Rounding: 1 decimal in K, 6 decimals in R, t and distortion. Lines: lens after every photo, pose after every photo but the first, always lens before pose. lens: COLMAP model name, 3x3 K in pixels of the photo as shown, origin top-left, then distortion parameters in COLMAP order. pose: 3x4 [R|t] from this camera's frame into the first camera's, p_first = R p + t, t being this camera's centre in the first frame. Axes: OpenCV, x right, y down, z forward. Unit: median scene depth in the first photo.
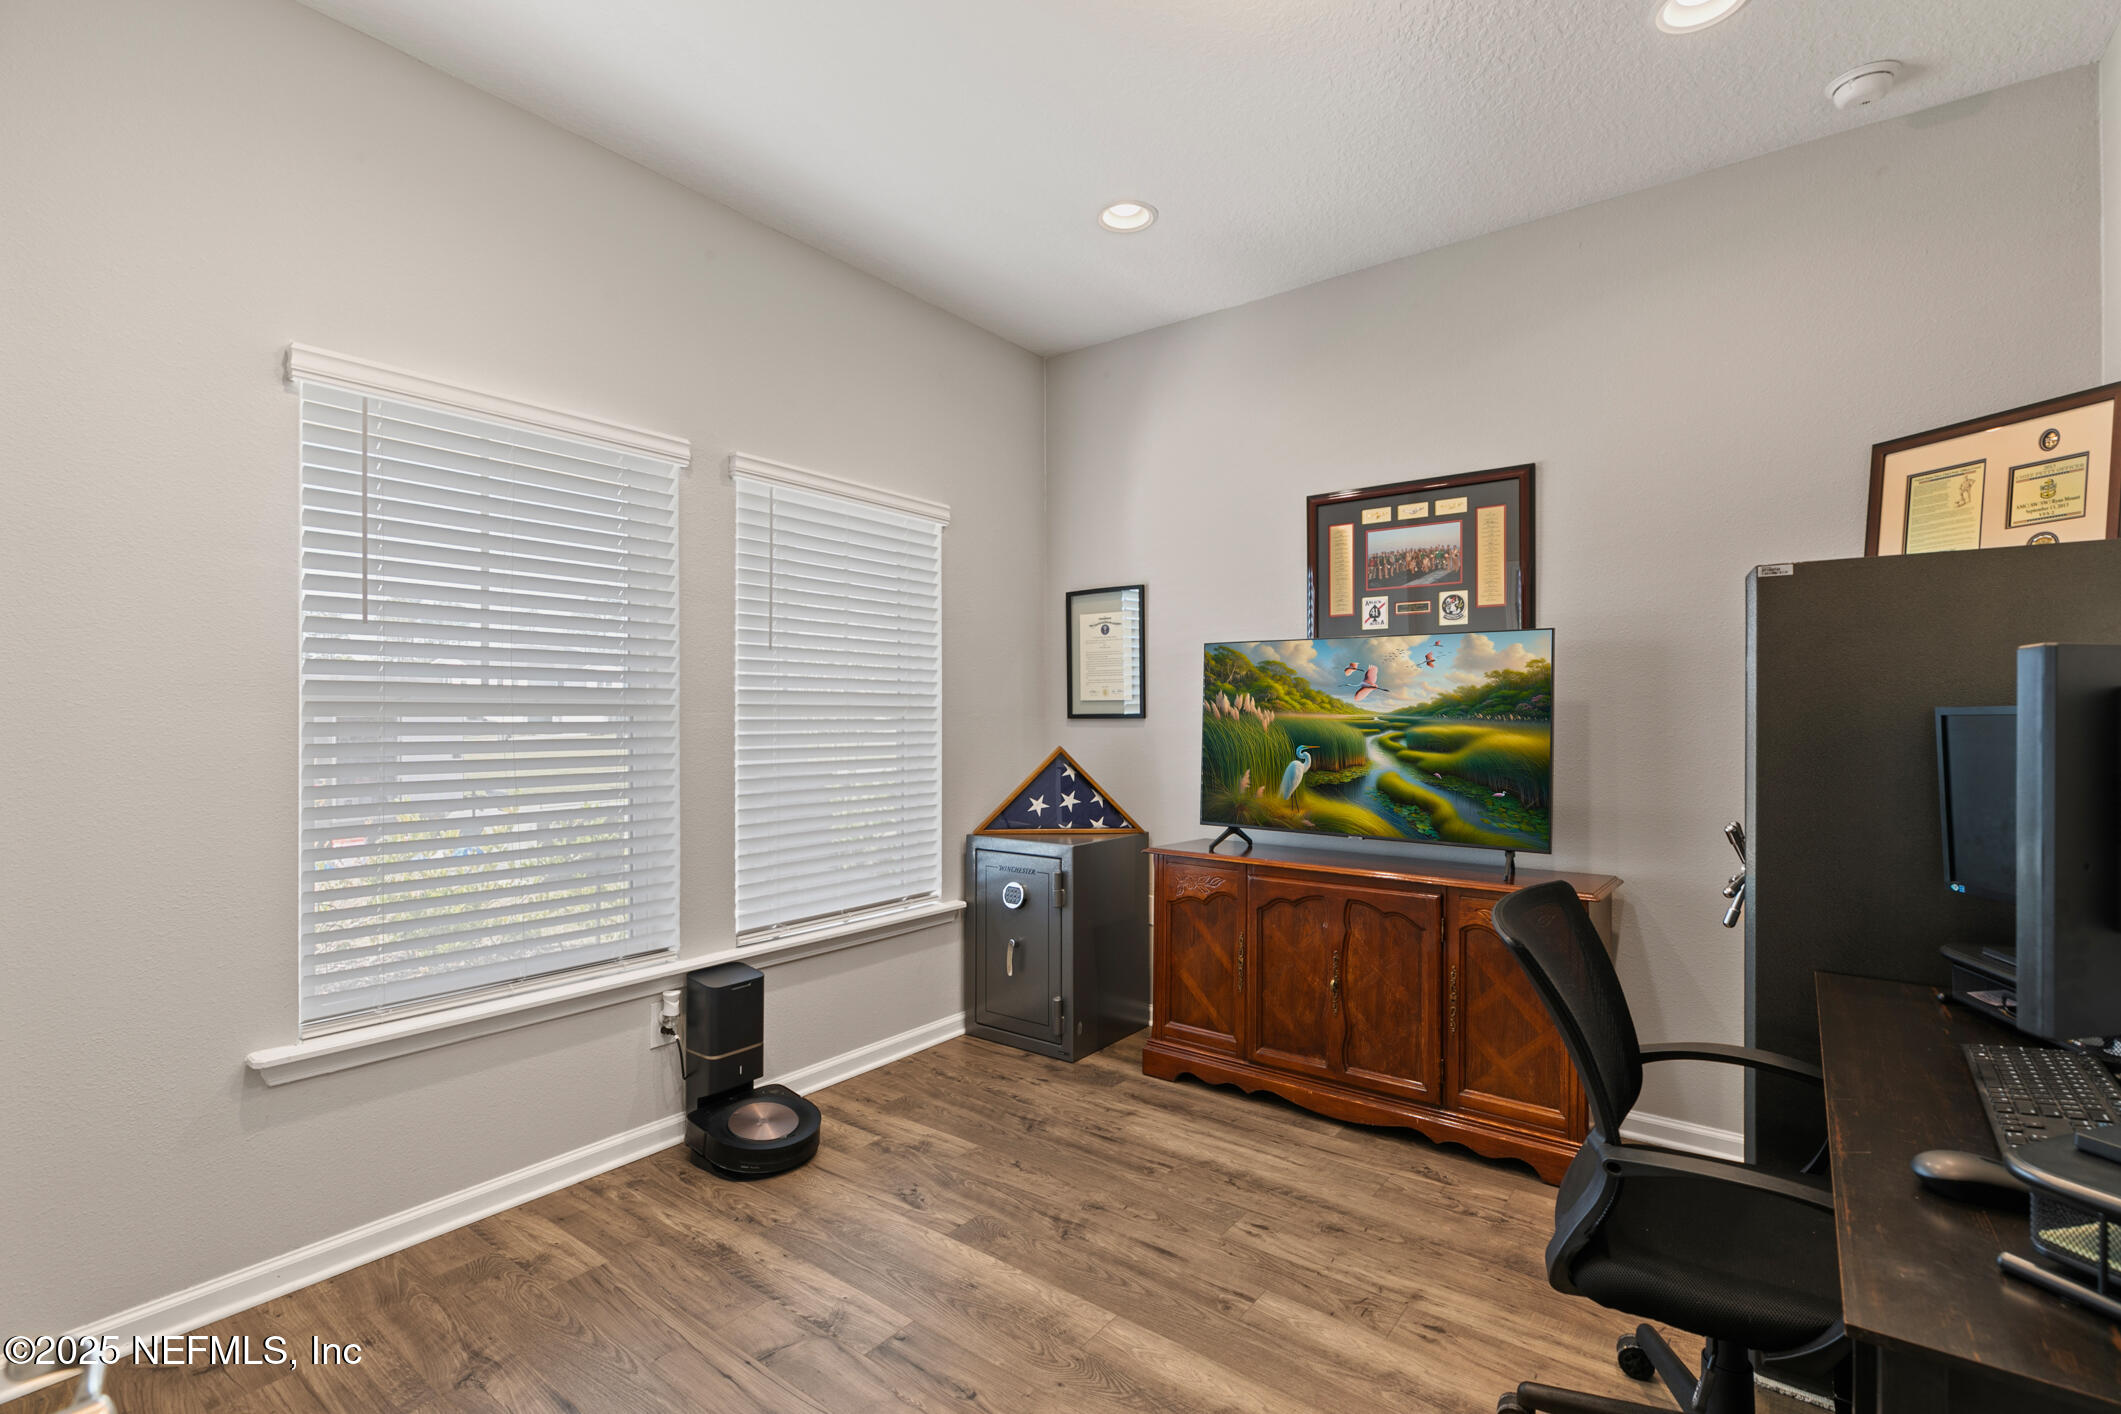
lens RADIAL K [[987.0, 0, 1064.9], [0, 987.0, 714.4], [0, 0, 1]] dist [0.001799, -0.000670]
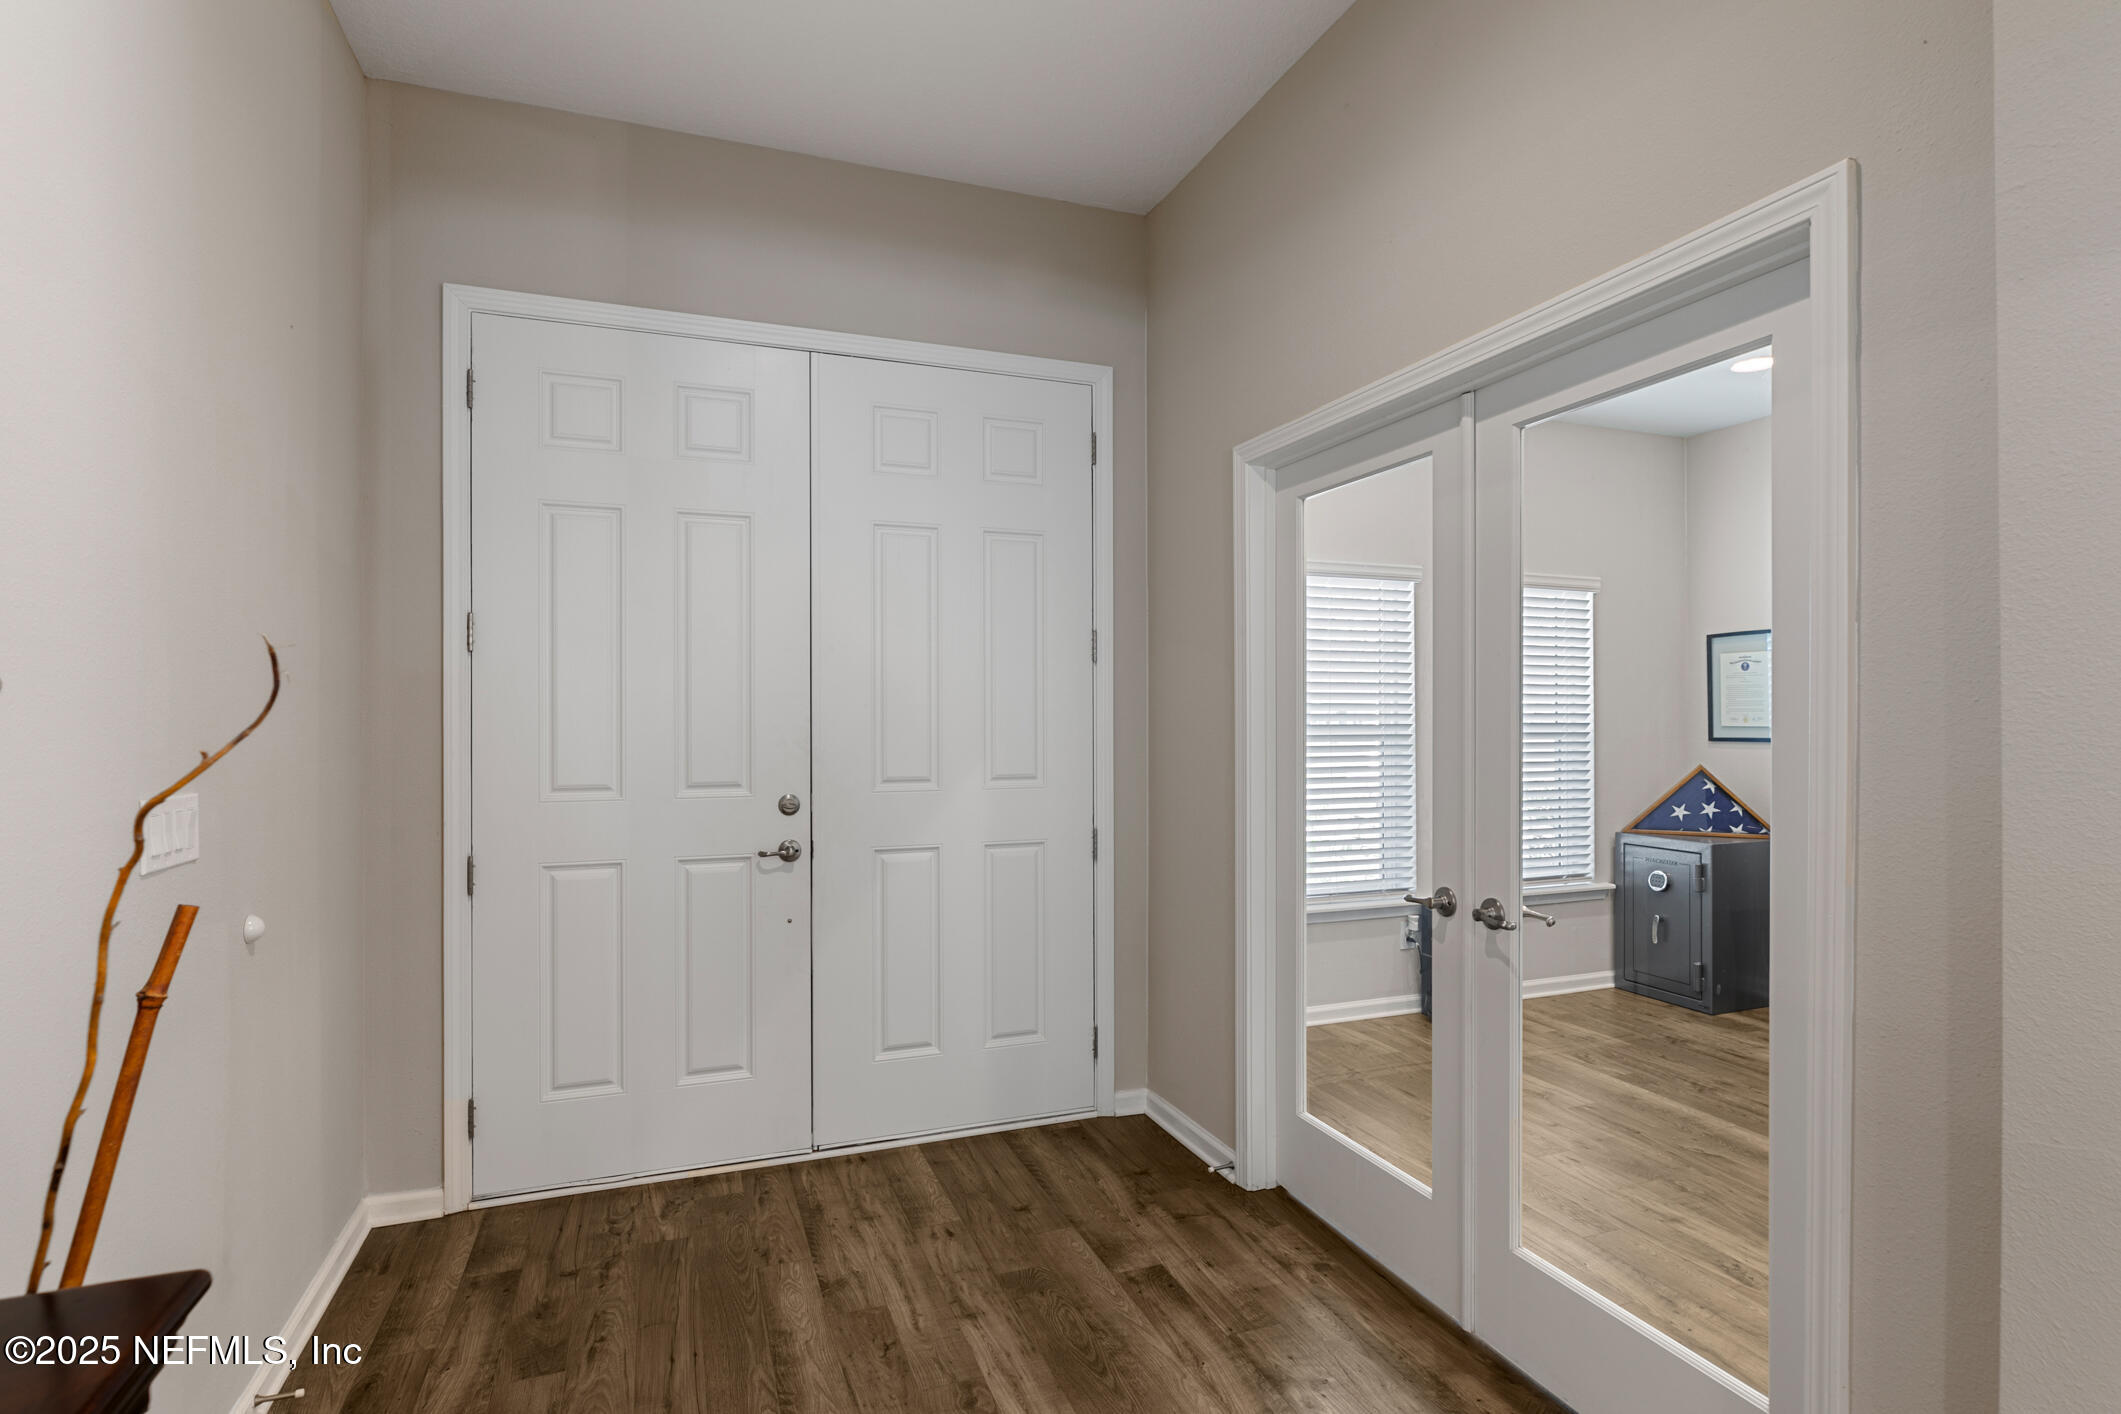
lens RADIAL K [[1086.8, 0, 1053.7], [0, 1086.8, 713.0], [0, 0, 1]] dist [0.000447, 0.001435]
pose [[0.852104, -0.002982, -0.523363, 0.018215], [0.001664, 0.999994, -0.002987, -0.030328], [0.523369, 0.001674, 0.852104, -0.597824]]
